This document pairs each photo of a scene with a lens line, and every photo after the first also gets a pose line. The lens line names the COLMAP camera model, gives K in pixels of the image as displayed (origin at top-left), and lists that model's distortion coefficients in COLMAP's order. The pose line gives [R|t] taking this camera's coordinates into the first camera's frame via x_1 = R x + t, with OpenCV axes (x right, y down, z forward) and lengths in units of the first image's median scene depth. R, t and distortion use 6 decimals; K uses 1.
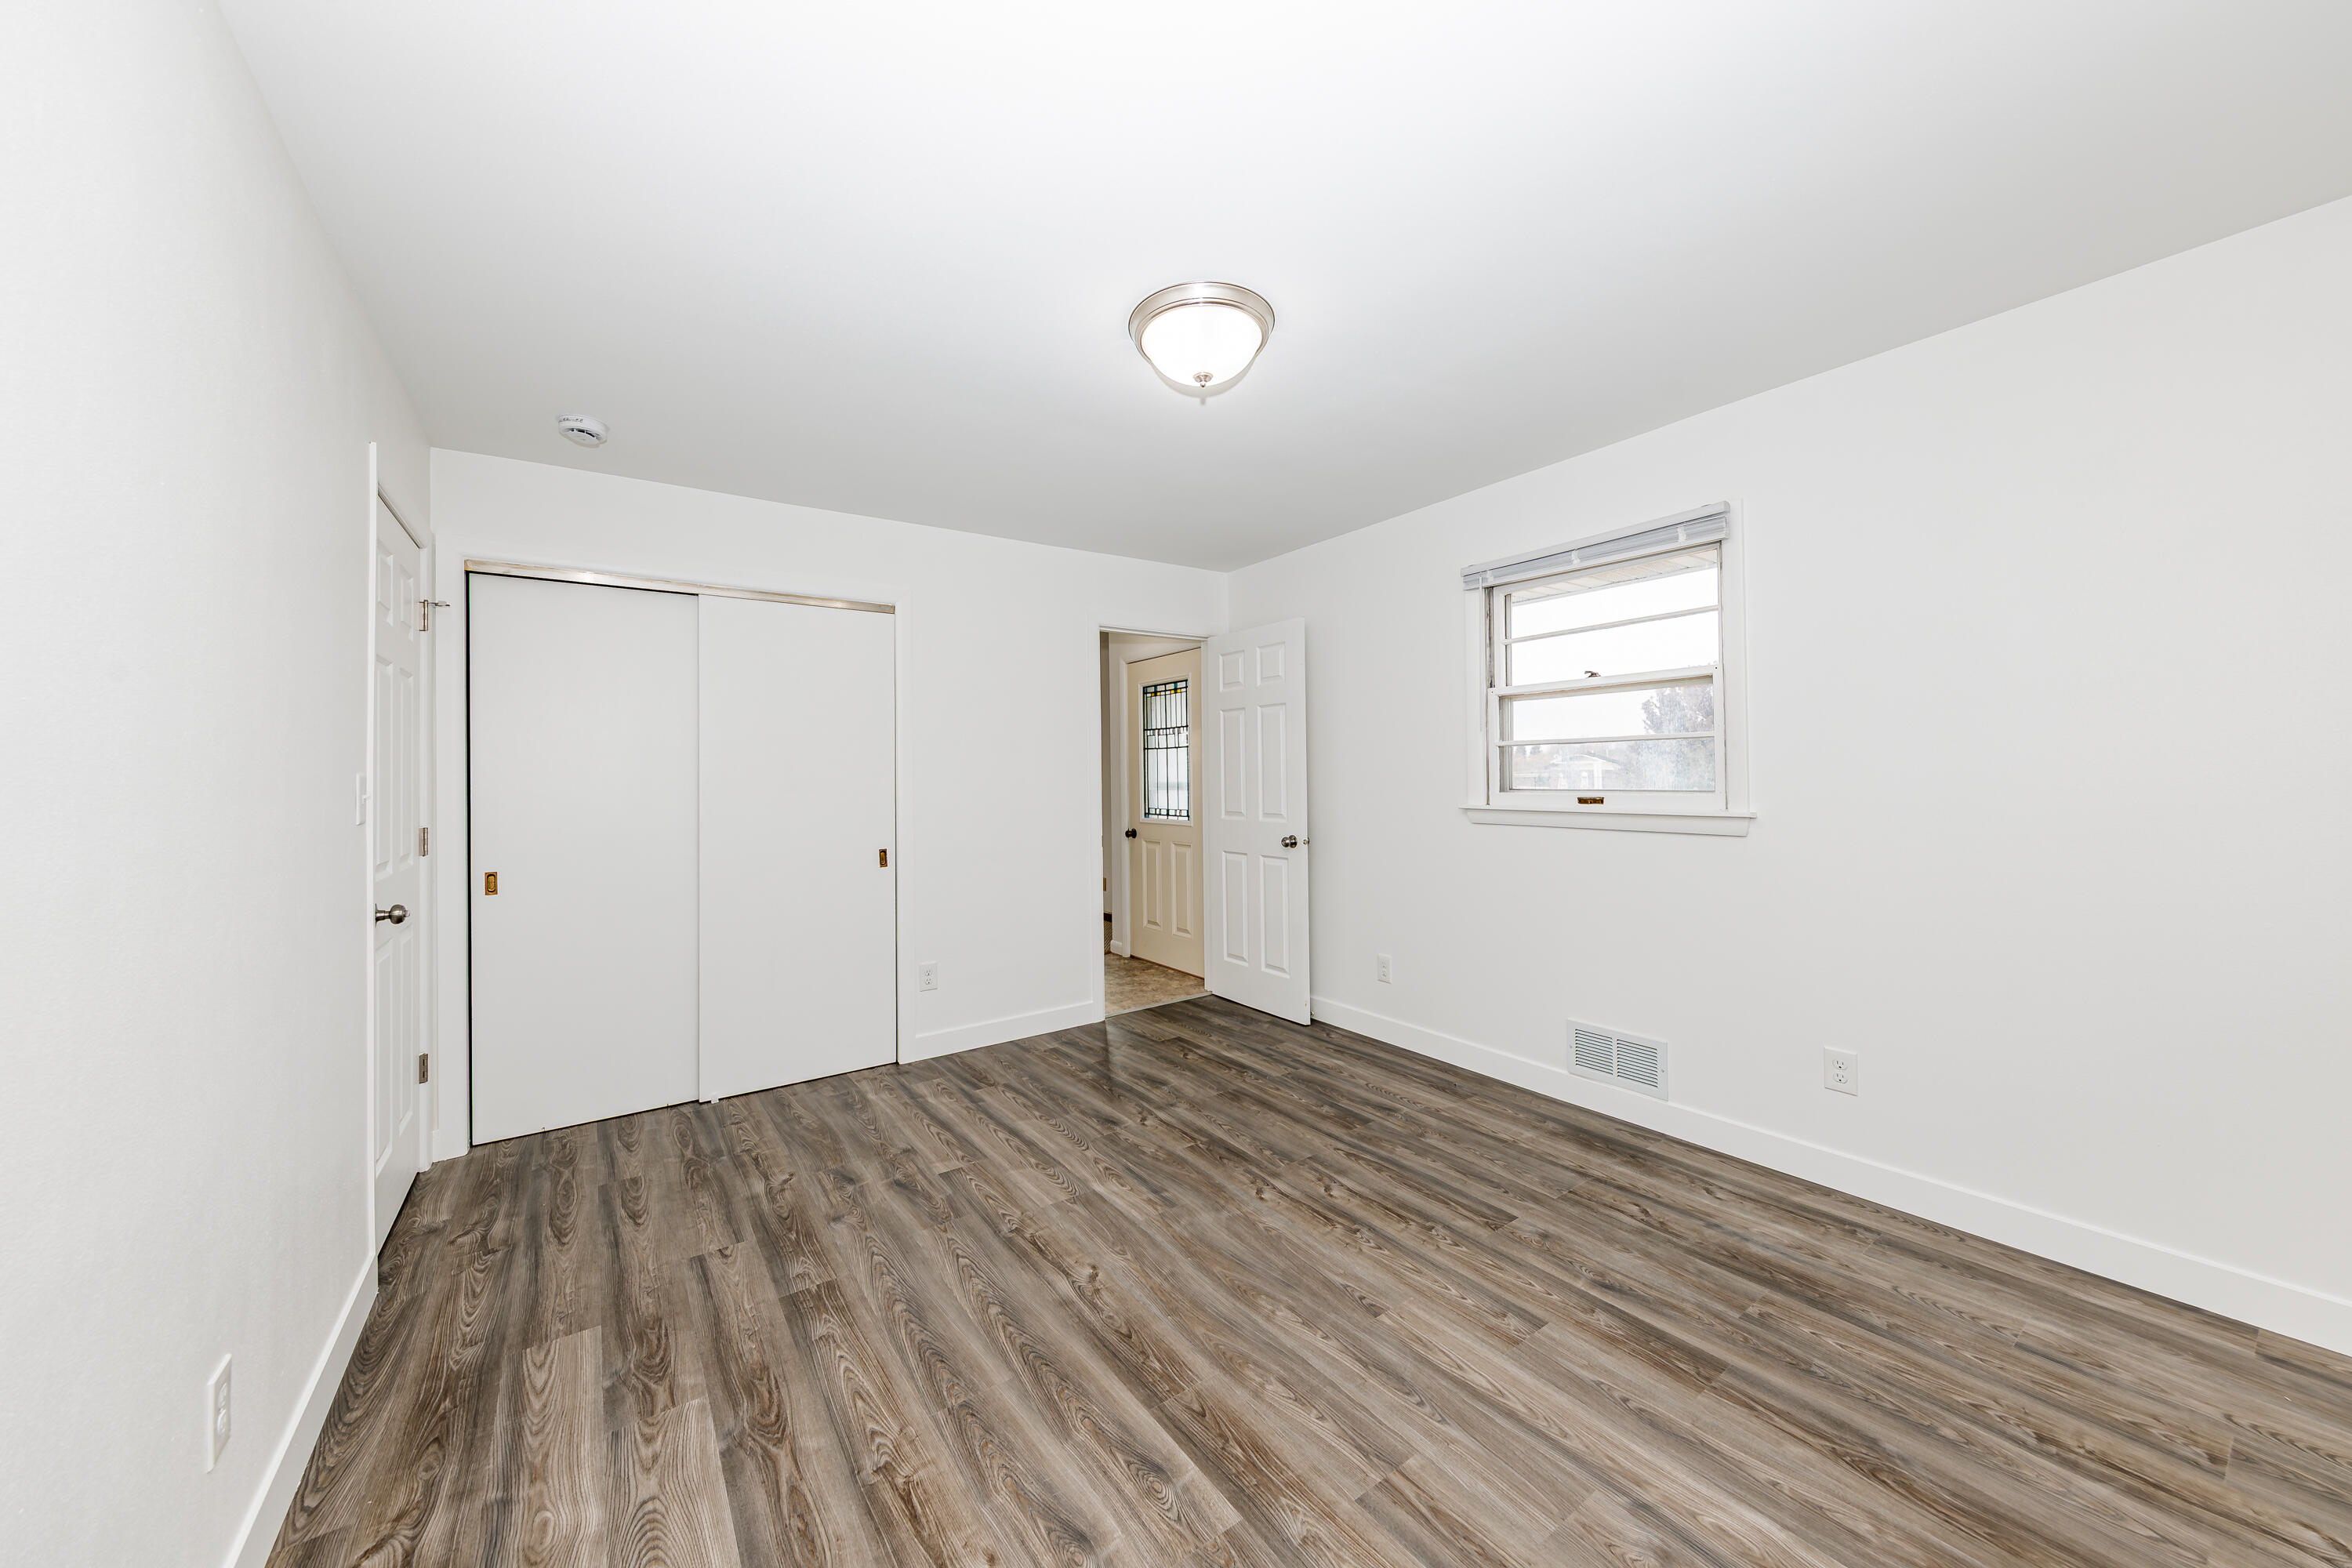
lens RADIAL K [[845.6, 0, 1199.0], [0, 845.6, 795.1], [0, 0, 1]] dist [0.002209, -0.000848]
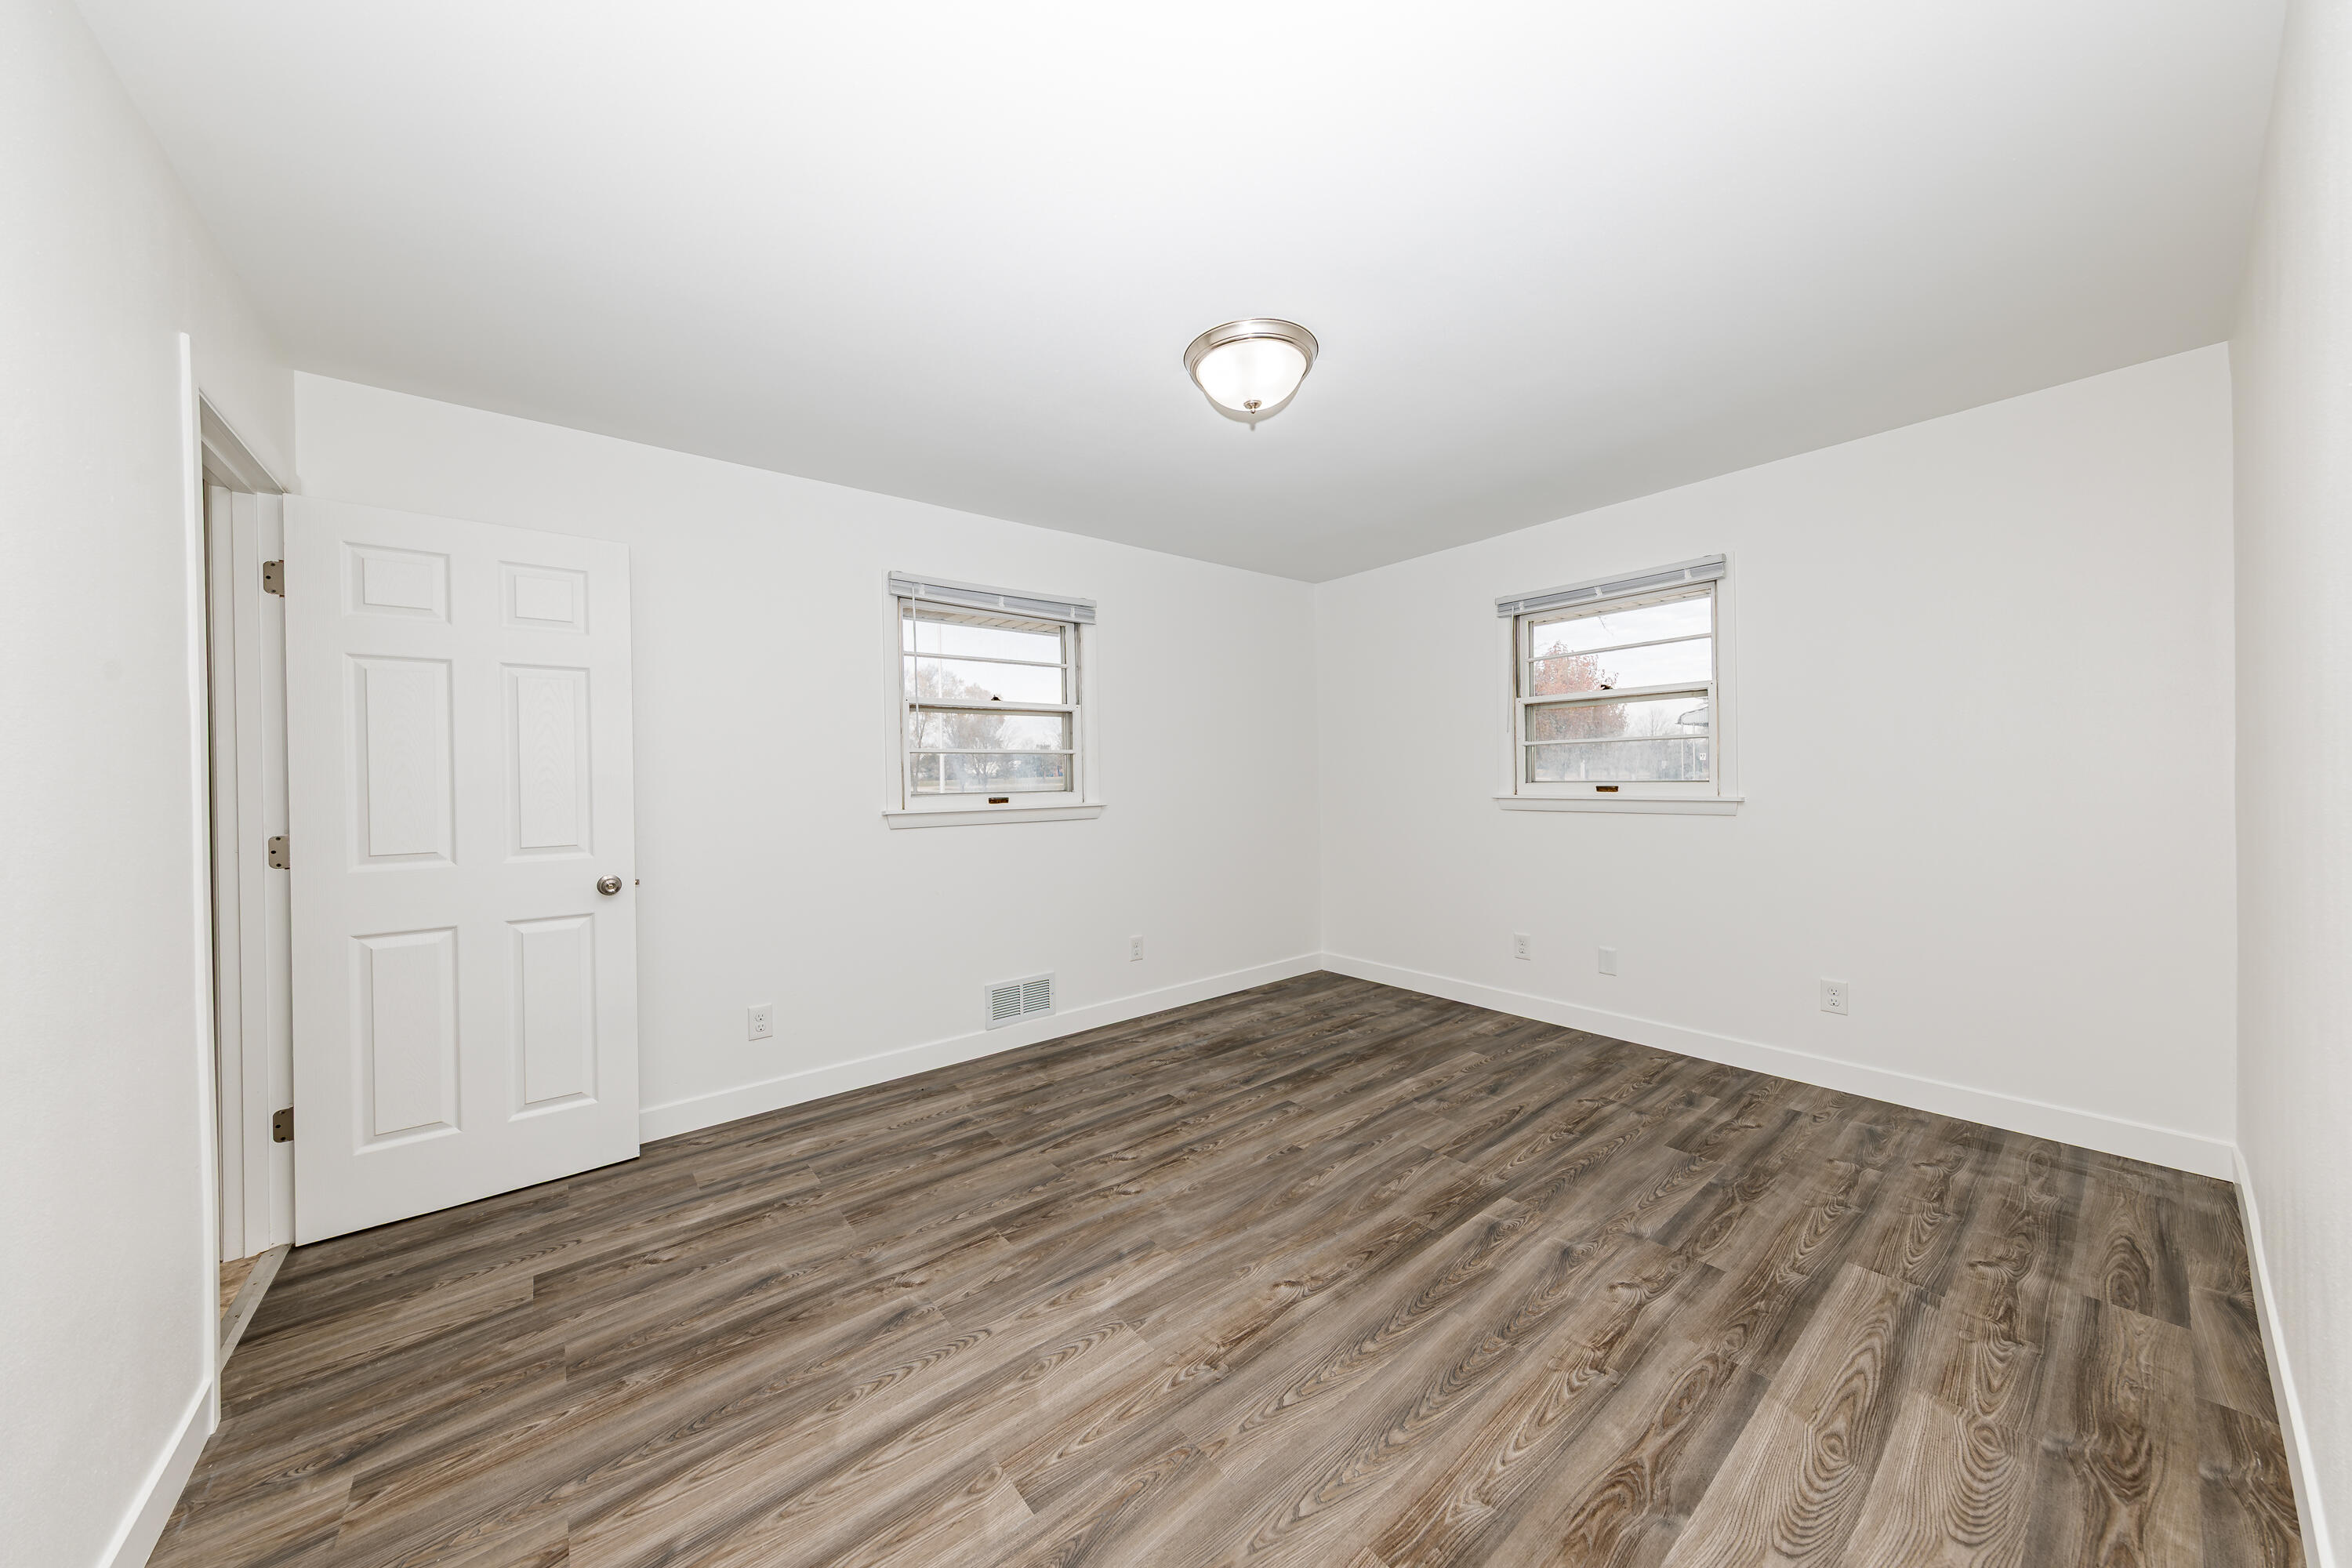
lens RADIAL K [[789.3, 0, 1176.0], [0, 789.3, 784.0], [0, 0, 1]] dist [0.000267, -0.000124]
pose [[-0.055551, 0.006507, 0.998435, -0.932778], [0.048550, 0.998813, -0.003808, -0.000732], [-0.997275, 0.048263, -0.055801, 1.058665]]
